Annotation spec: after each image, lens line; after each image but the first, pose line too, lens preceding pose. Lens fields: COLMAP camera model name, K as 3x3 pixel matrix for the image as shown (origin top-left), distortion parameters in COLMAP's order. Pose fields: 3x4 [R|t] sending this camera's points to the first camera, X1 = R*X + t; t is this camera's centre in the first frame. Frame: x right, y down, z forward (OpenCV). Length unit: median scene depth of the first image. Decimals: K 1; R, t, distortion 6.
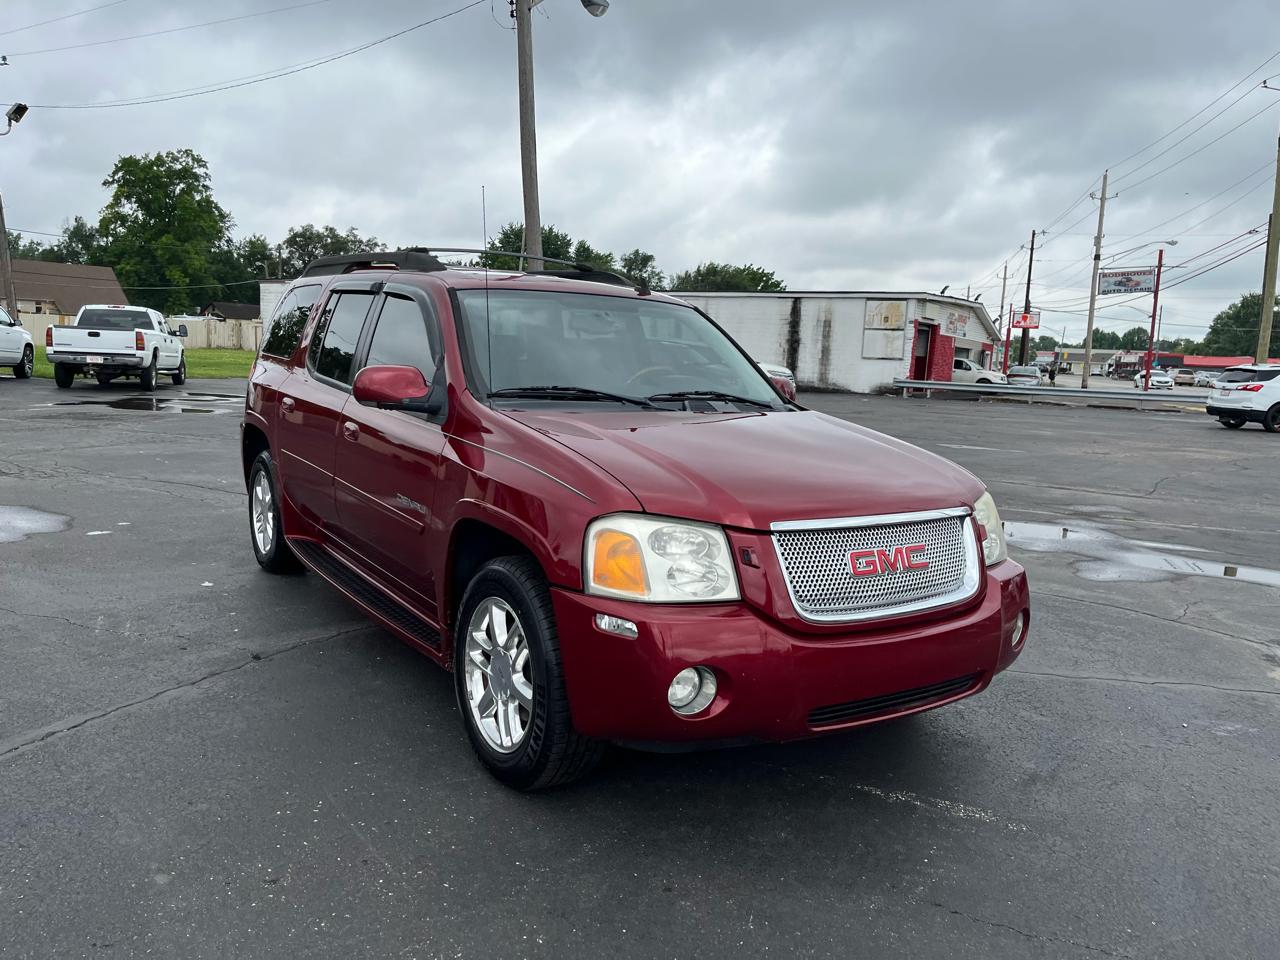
lens RADIAL K [[971.8, 0, 648.3], [0, 971.8, 479.6], [0, 0, 1]] dist [0.068076, -0.090447]
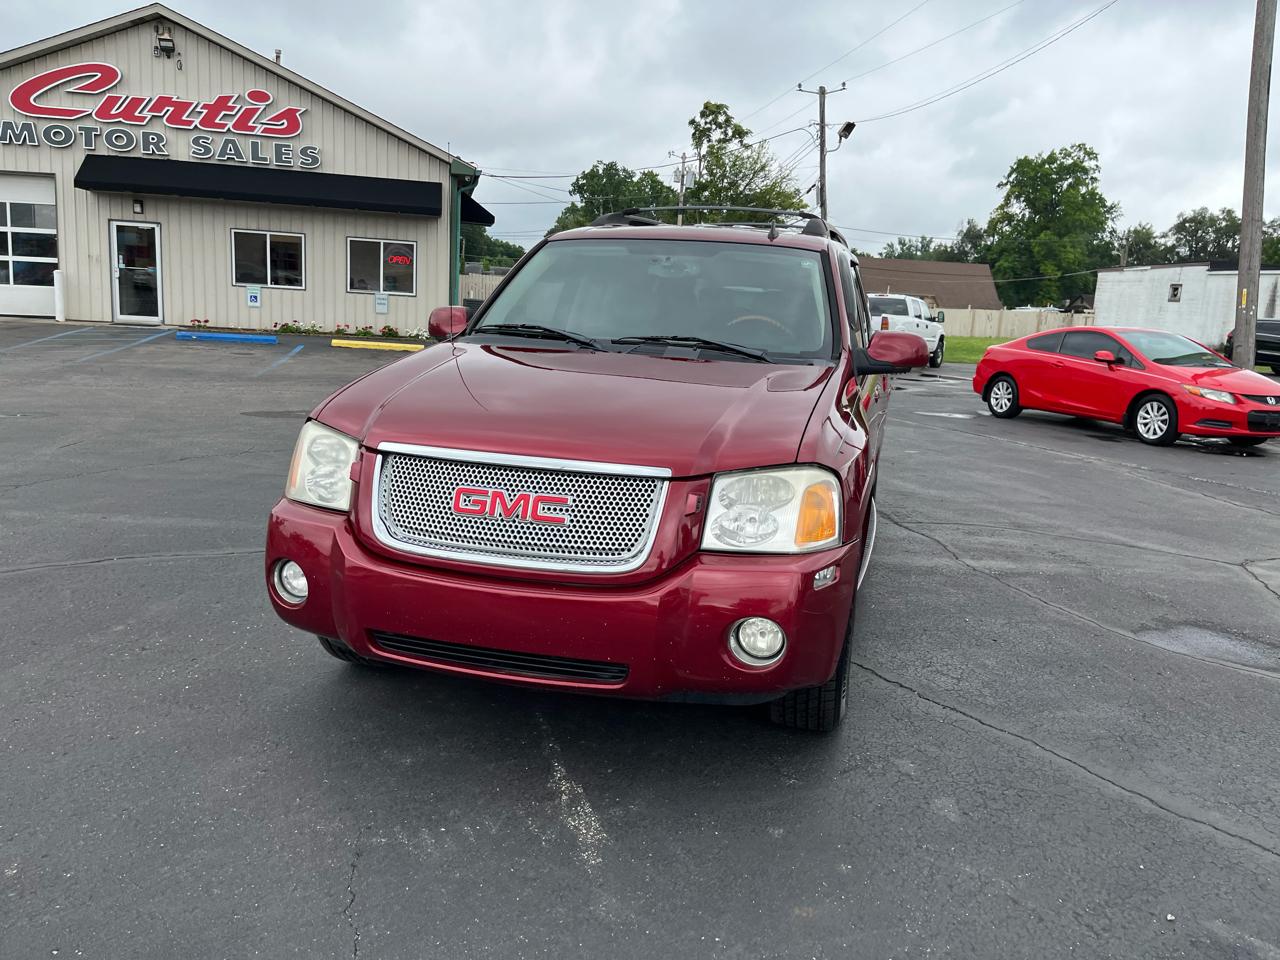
lens RADIAL K [[971.8, 0, 650.3], [0, 971.8, 476.1], [0, 0, 1]] dist [0.068076, -0.090447]
pose [[0.669672, 0.121477, -0.732655, 0.065989], [-0.119470, 0.991304, 0.055162, -0.000603], [0.732985, 0.050590, 0.678361, 0.032423]]
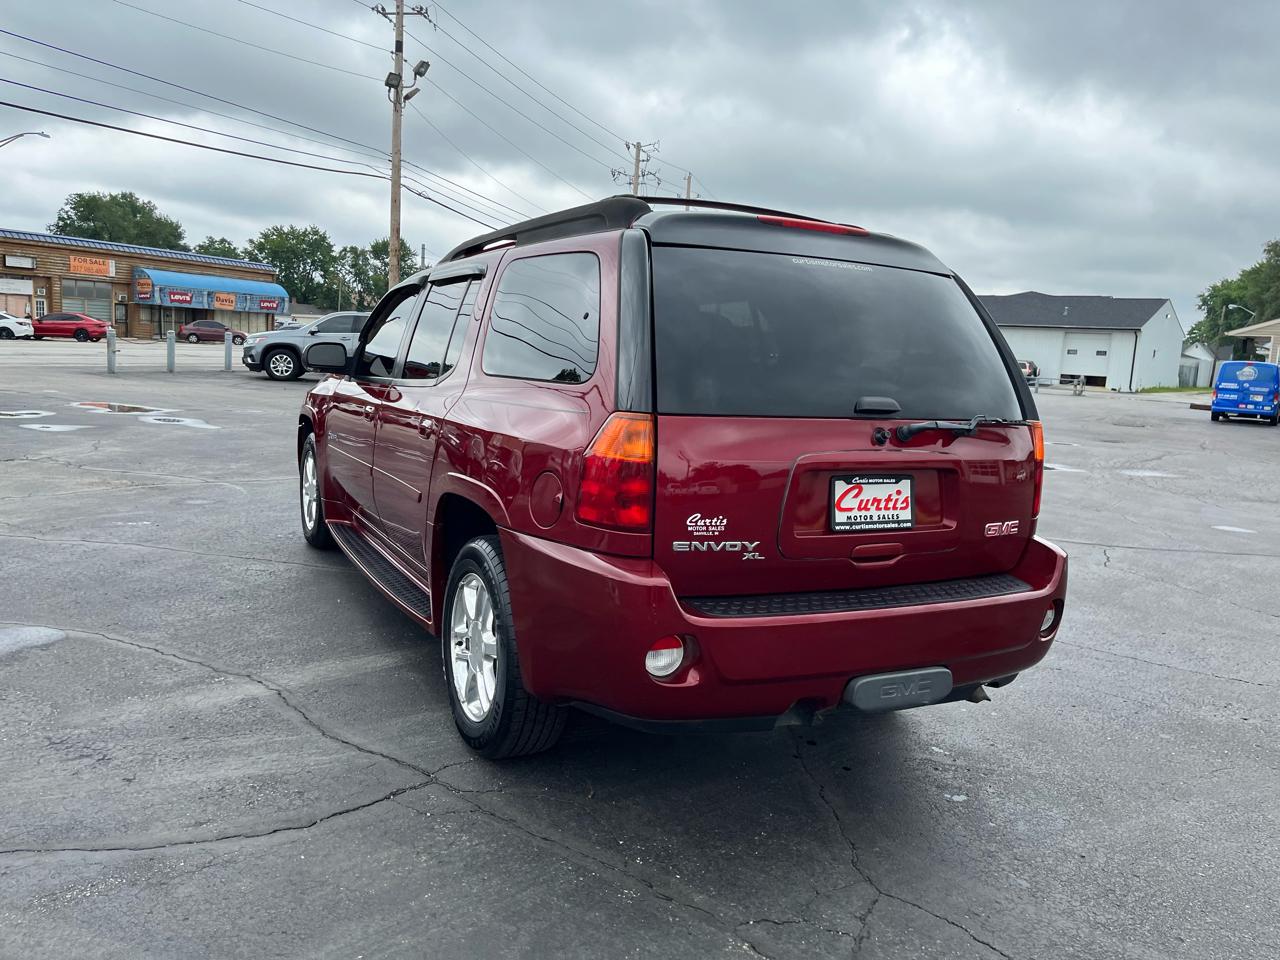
lens RADIAL K [[971.8, 0, 651.2], [0, 971.8, 469.9], [0, 0, 1]] dist [0.068076, -0.090447]
pose [[-0.989794, -0.116319, 0.082325, -0.036531], [-0.091128, 0.960786, 0.261889, -0.031299], [-0.109559, 0.251714, -0.961580, 0.222857]]
